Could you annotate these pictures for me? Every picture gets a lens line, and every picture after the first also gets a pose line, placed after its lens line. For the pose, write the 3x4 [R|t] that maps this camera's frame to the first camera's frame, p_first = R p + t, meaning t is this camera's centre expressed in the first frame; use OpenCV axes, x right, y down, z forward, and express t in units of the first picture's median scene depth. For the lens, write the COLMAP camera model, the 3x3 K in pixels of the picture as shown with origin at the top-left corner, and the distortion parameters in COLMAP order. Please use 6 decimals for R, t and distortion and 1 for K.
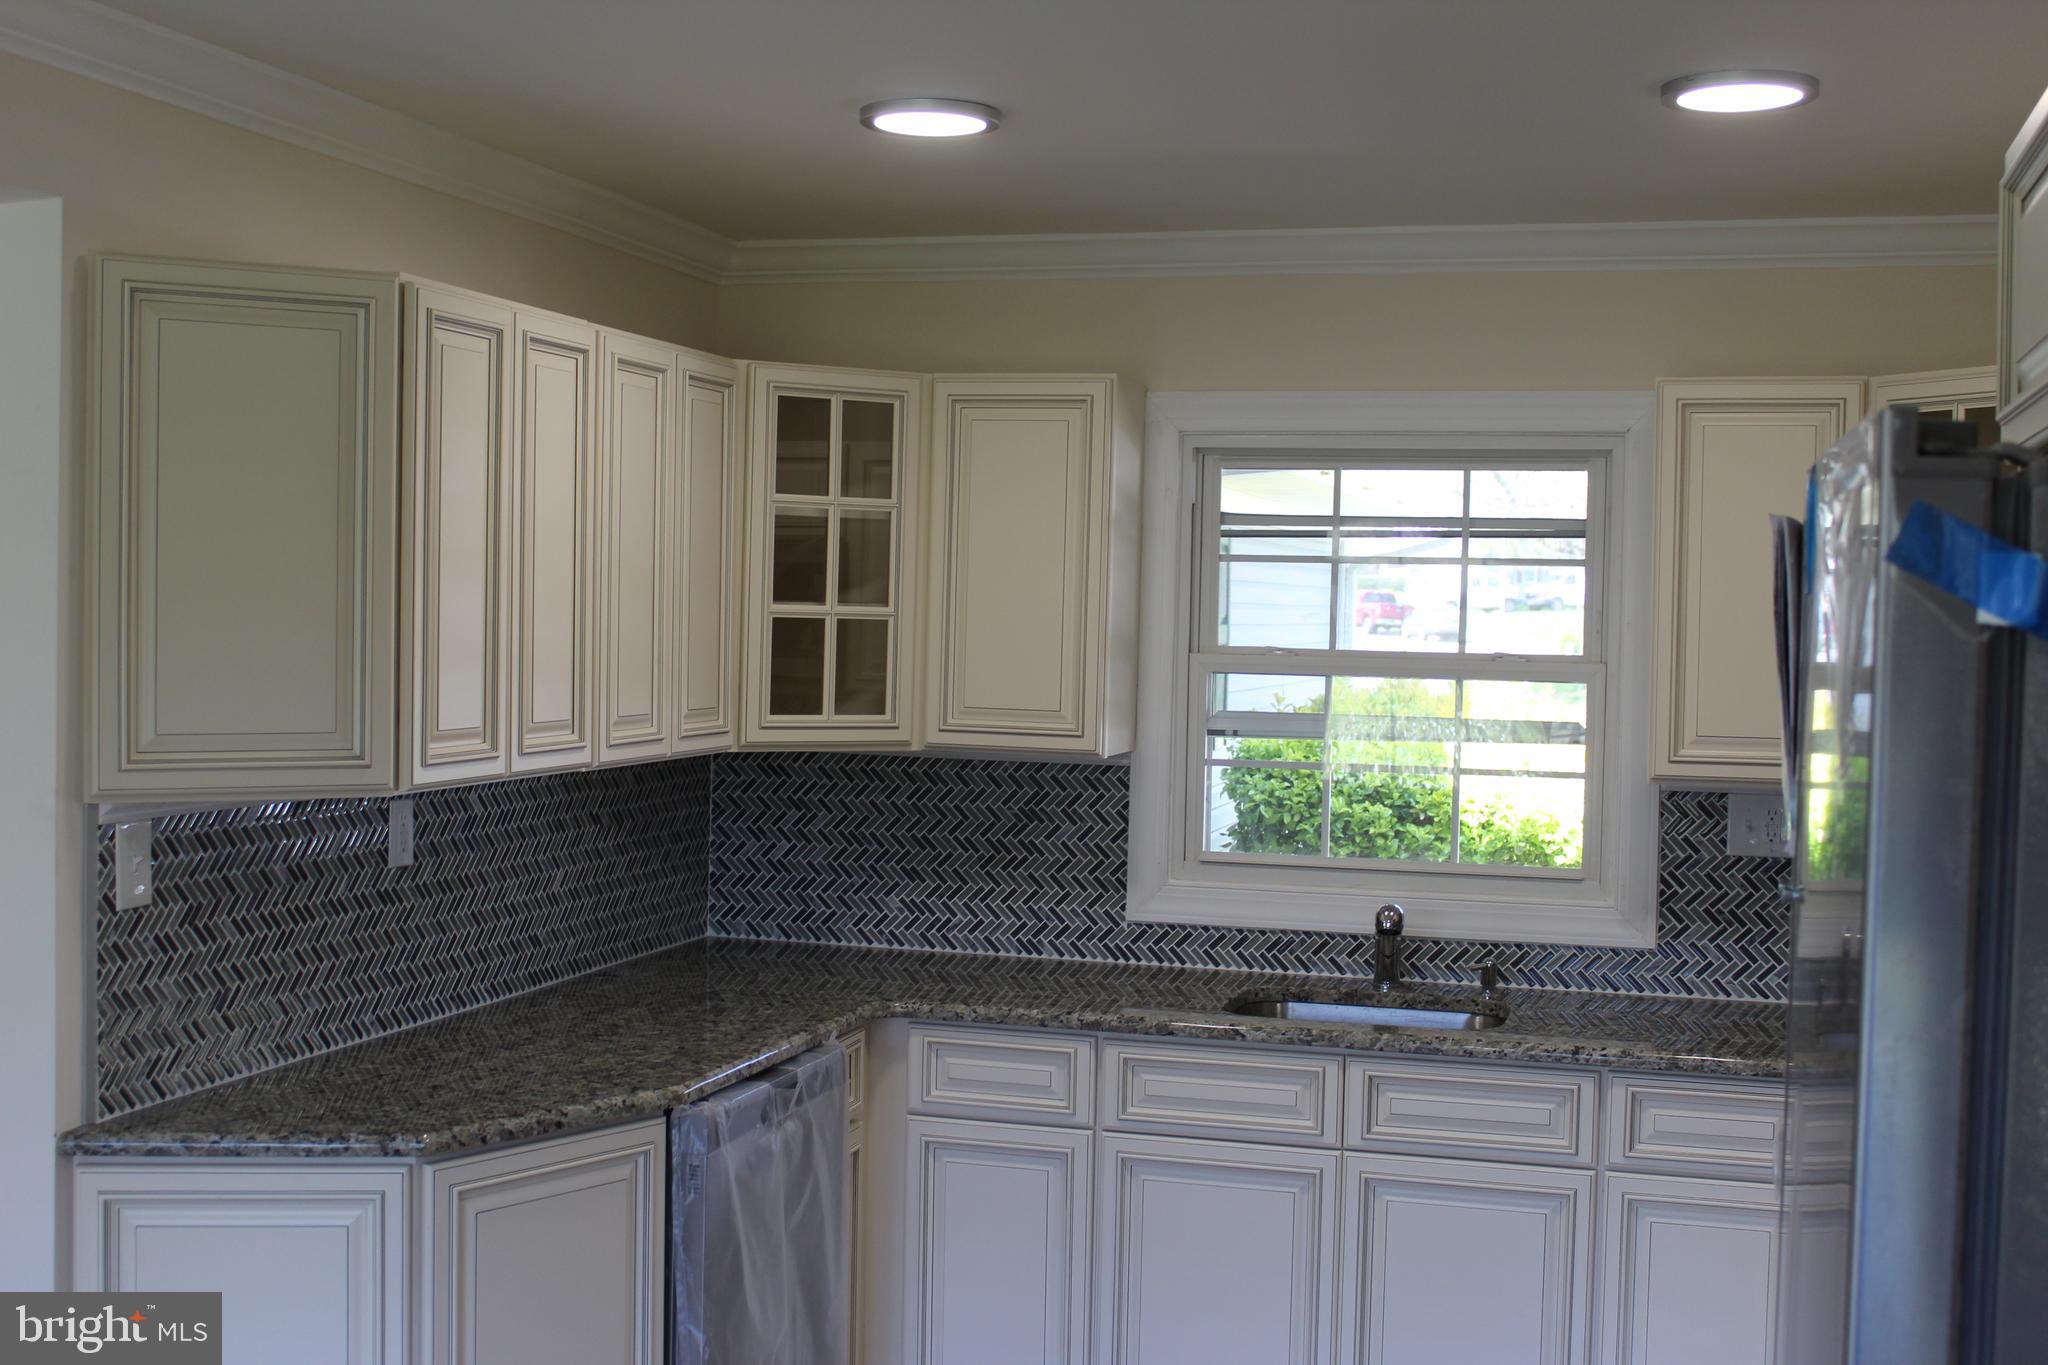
lens RADIAL K [[2342.1, 0, 1092.8], [0, 2342.1, 671.5], [0, 0, 1]] dist [-0.068948, 0.000000]
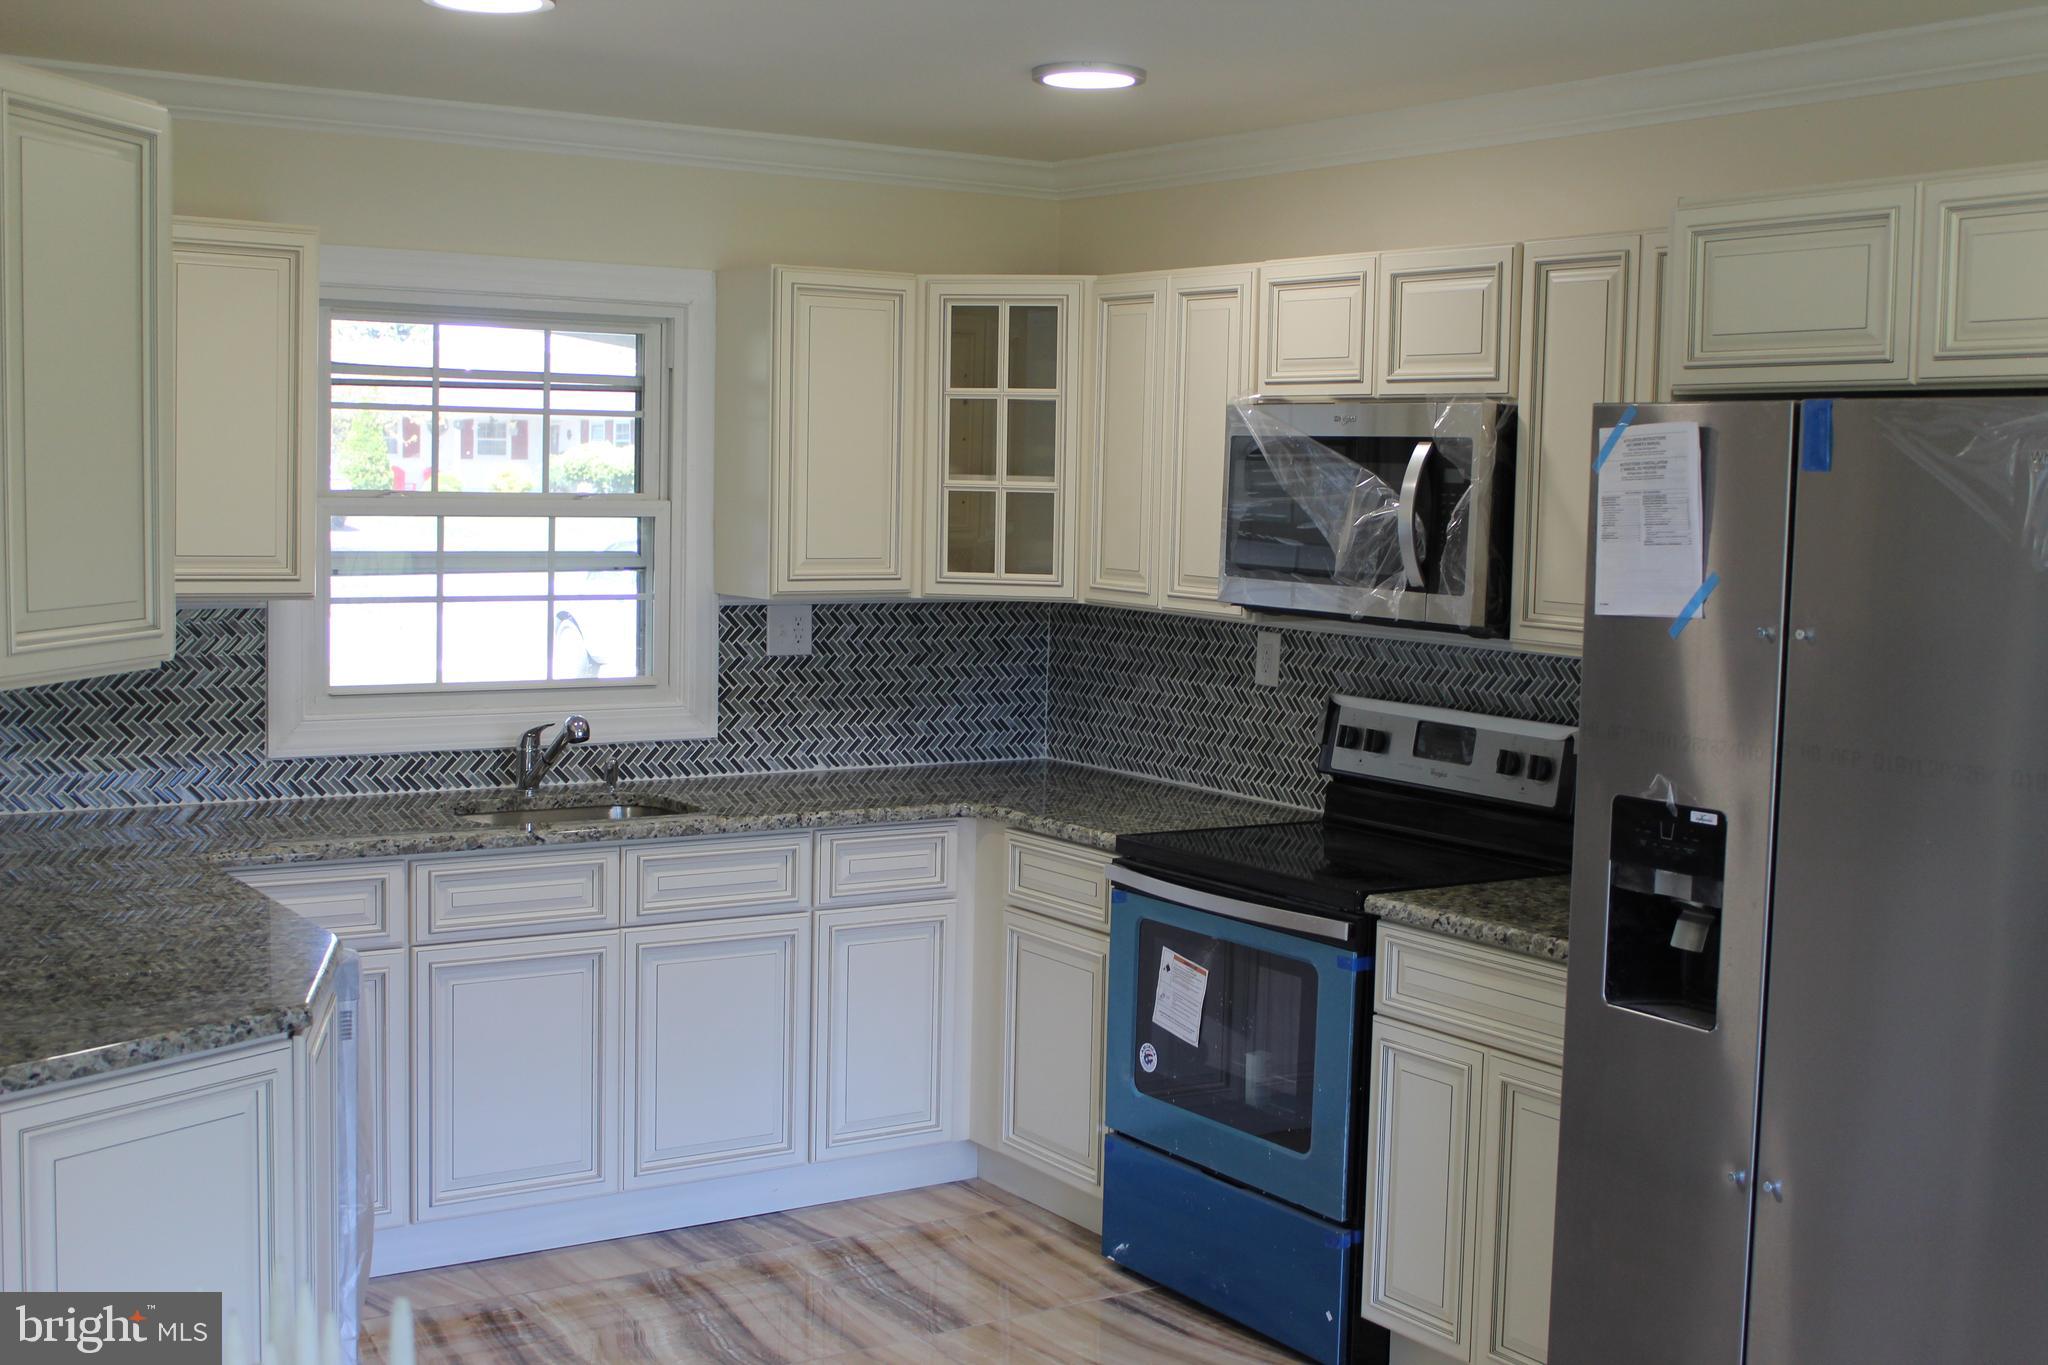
lens RADIAL K [[2342.1, 0, 1014.6], [0, 2342.1, 678.1], [0, 0, 1]] dist [-0.068948, 0.000000]
pose [[0.658039, -0.071029, 0.749627, -0.544854], [0.009608, 0.996252, 0.085964, -0.013788], [-0.752923, -0.049365, 0.656255, 0.087627]]
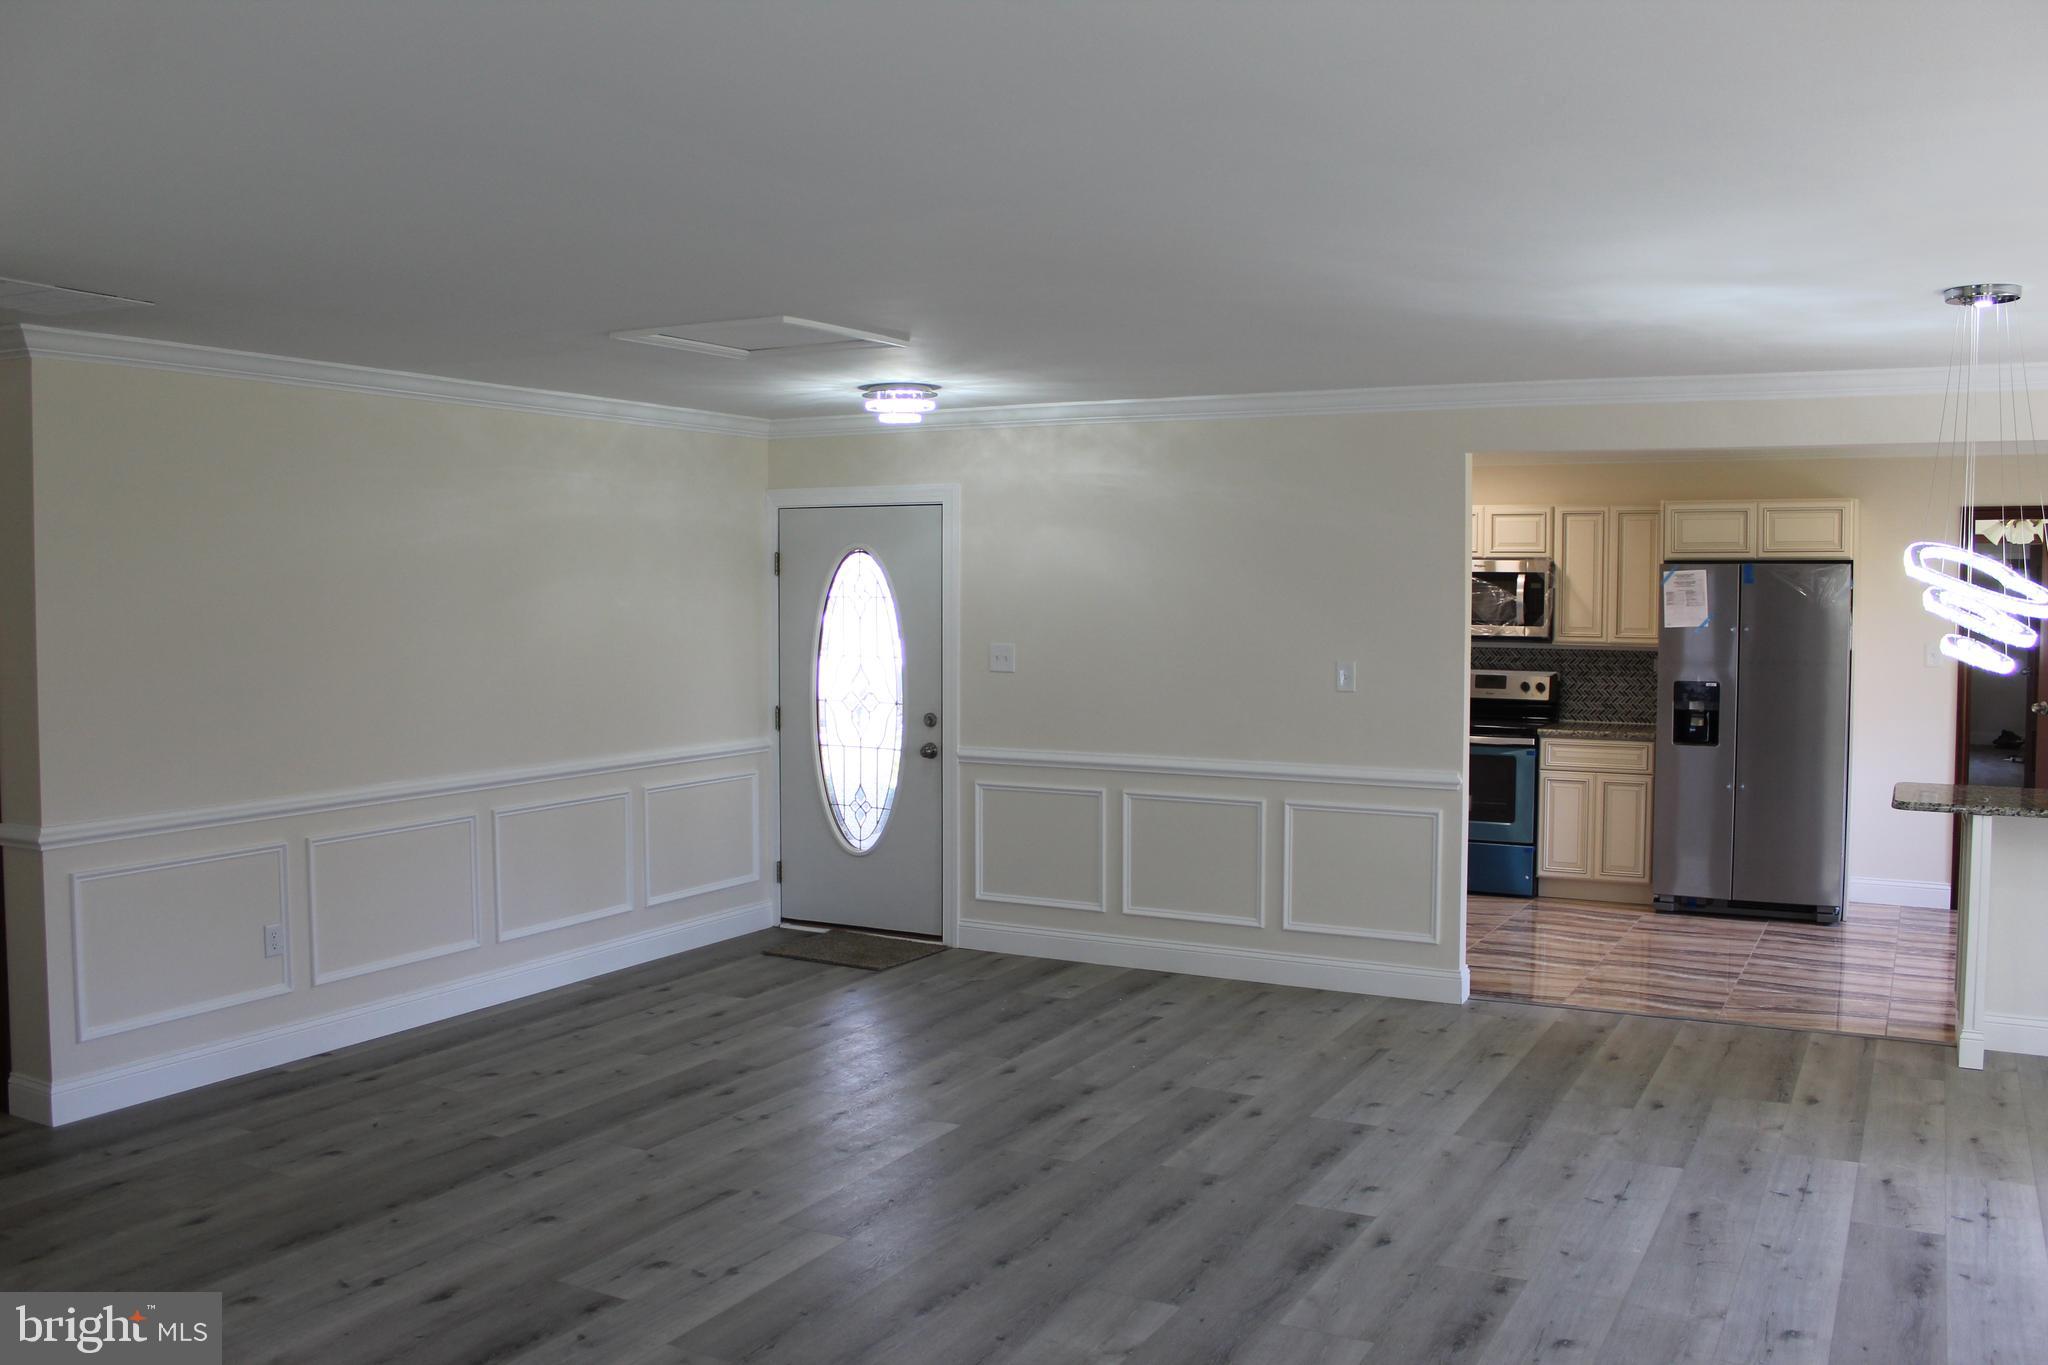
lens RADIAL K [[1763.9, 0, 1029.5], [0, 1763.9, 682.4], [0, 0, 1]] dist [-0.155499, 0.137619]
pose [[0.203559, -0.069547, 0.976589, -1.790242], [0.021097, 0.997554, 0.066643, -0.046414], [-0.978835, 0.007038, 0.204529, 0.715395]]
